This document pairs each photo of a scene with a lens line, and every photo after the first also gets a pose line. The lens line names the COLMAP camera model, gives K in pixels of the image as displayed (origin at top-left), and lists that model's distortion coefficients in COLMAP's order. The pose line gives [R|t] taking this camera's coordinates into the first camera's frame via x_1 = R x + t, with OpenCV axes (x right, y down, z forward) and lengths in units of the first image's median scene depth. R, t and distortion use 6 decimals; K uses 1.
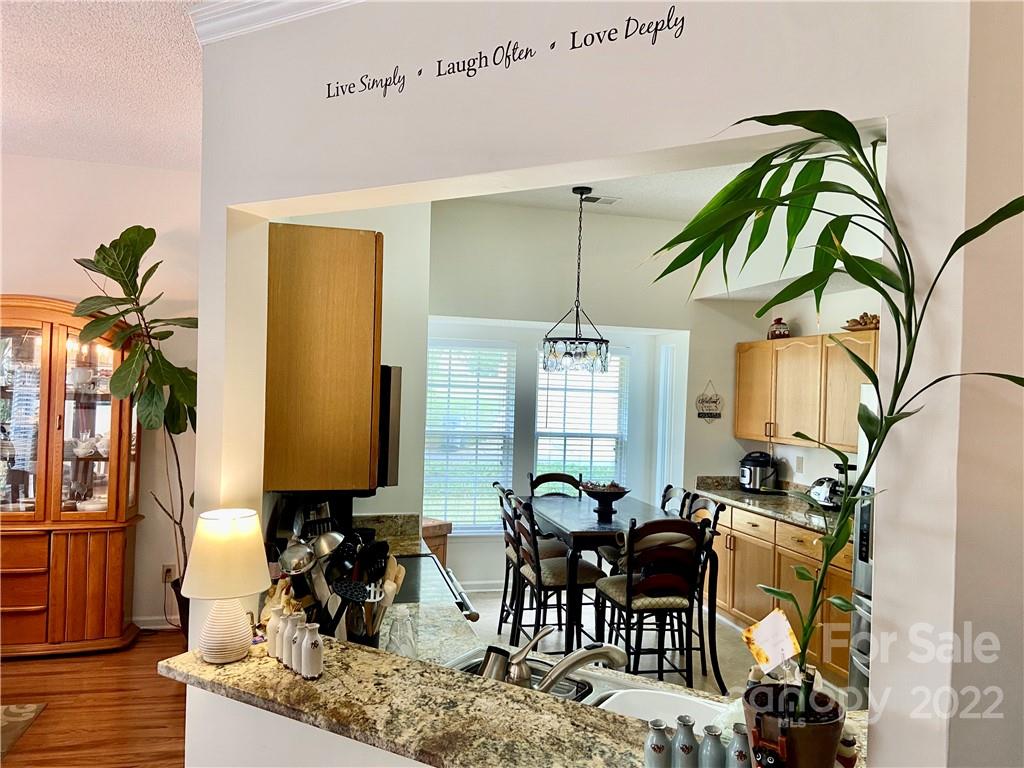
lens RADIAL K [[776.1, 0, 498.5], [0, 776.1, 385.1], [0, 0, 1]] dist [0.048324, -0.034608]
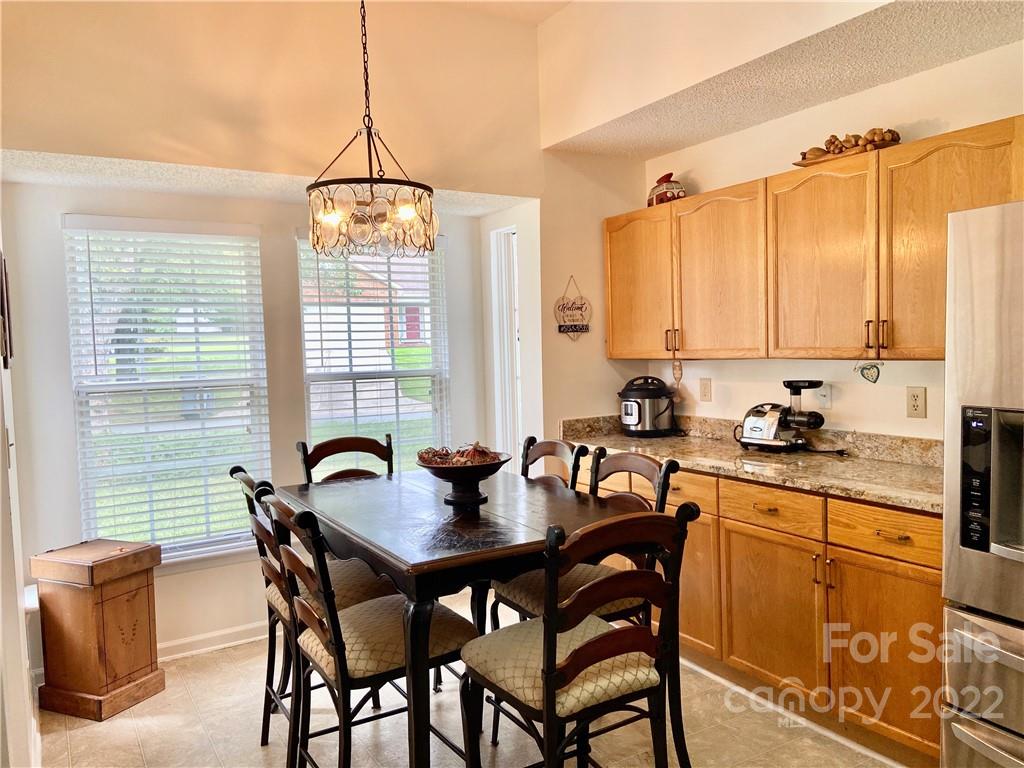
lens RADIAL K [[776.1, 0, 522.2], [0, 776.1, 385.5], [0, 0, 1]] dist [0.048324, -0.034608]
pose [[0.943524, -0.077744, 0.322054, 0.013900], [0.058561, 0.995907, 0.068843, 0.047479], [-0.326088, -0.046095, 0.944215, 0.465823]]
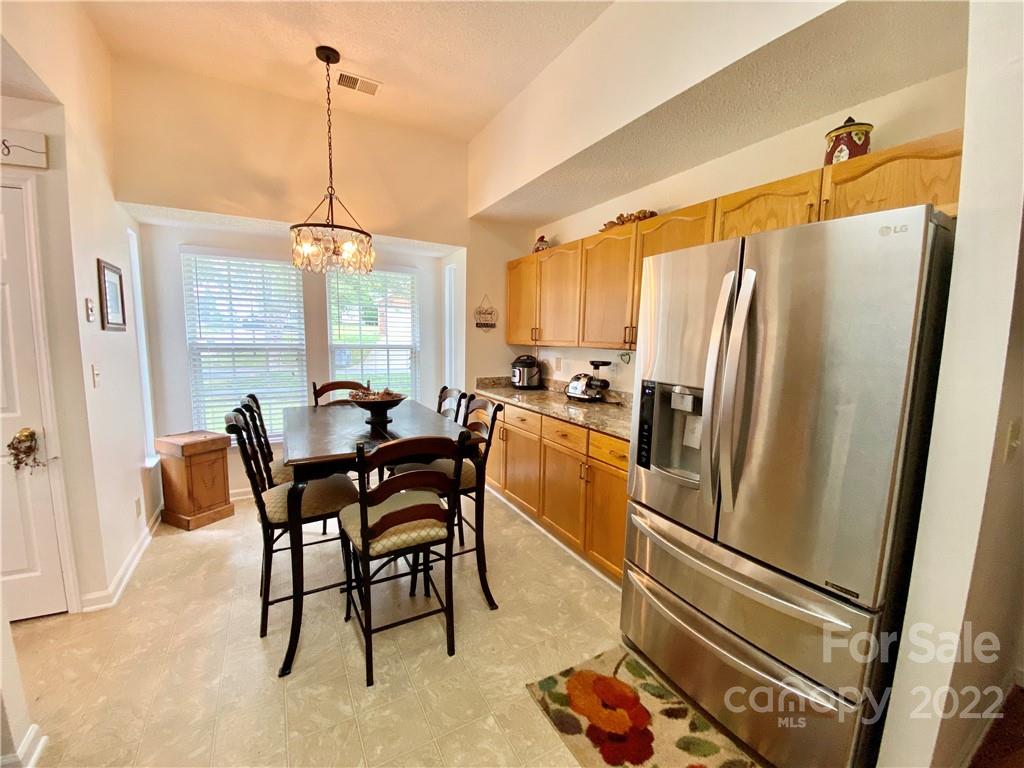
lens RADIAL K [[409.1, 0, 518.9], [0, 409.1, 386.1], [0, 0, 1]] dist [0.004752, -0.008614]
pose [[0.953221, -0.050399, 0.298044, 0.159792], [0.010782, 0.991044, 0.133100, 0.058580], [-0.302083, -0.123660, 0.945227, 0.483858]]
